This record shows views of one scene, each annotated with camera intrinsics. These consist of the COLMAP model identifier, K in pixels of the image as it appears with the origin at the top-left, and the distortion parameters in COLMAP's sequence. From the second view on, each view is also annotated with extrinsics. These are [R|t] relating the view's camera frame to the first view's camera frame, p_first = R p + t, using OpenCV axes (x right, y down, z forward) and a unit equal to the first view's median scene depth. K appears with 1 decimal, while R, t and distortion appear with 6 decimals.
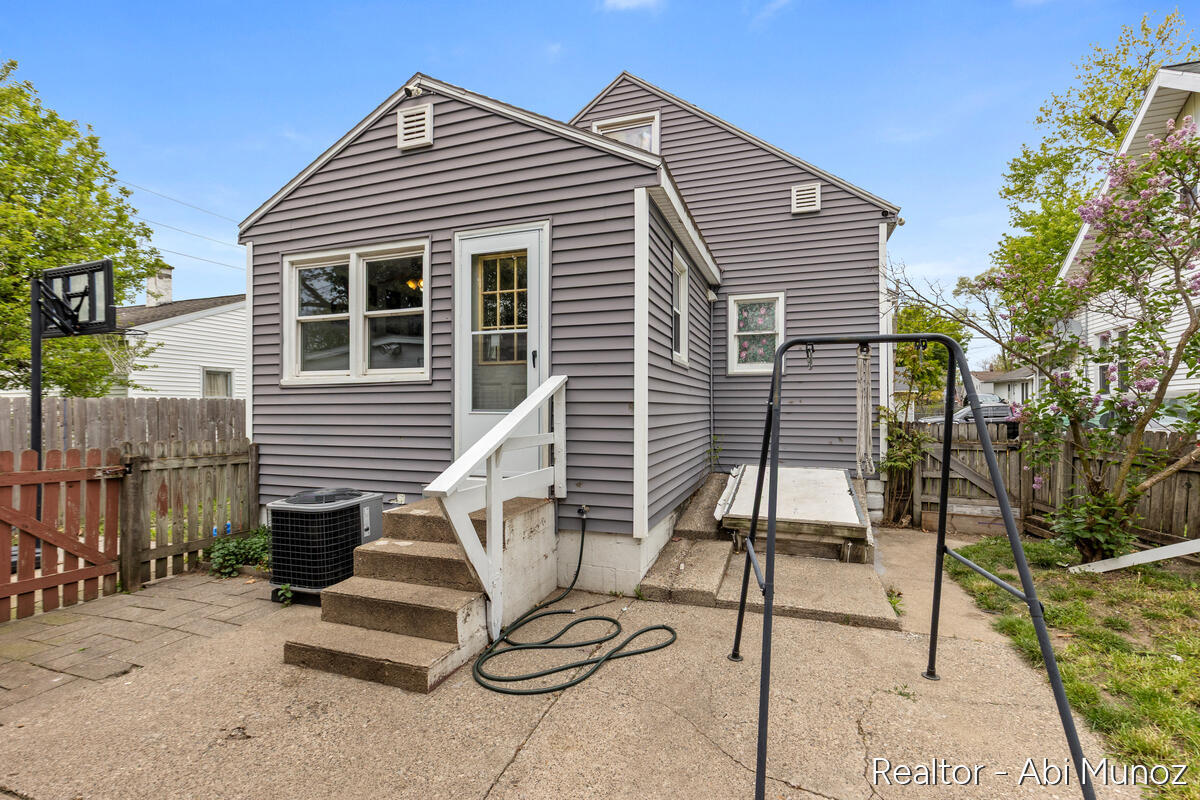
lens RADIAL K [[537.7, 0, 600.0], [0, 537.7, 400.0], [0, 0, 1]] dist [0.000464, -0.000022]
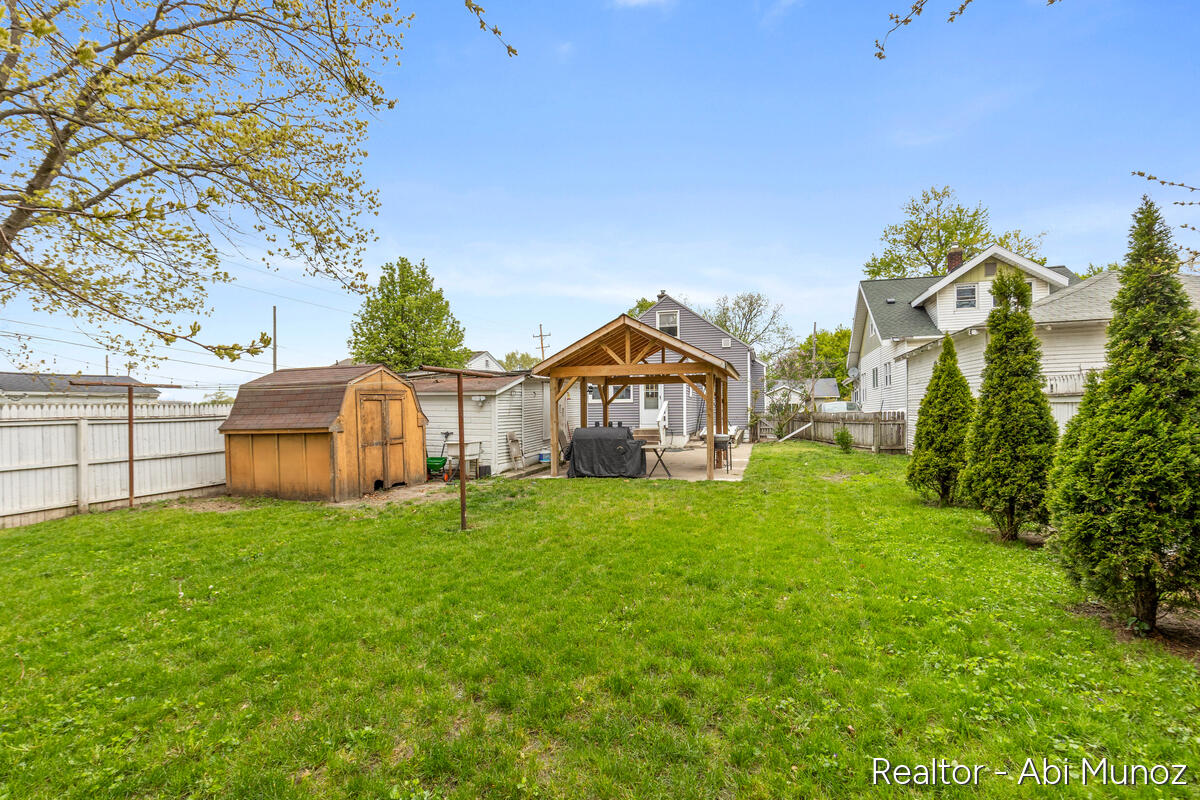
lens RADIAL K [[537.7, 0, 600.0], [0, 537.7, 400.0], [0, 0, 1]] dist [0.000464, -0.000022]
pose [[0.998531, -0.005618, 0.053897, -0.828543], [0.006315, 0.999899, -0.012769, -0.001002], [-0.053820, 0.013090, 0.998465, -3.296273]]
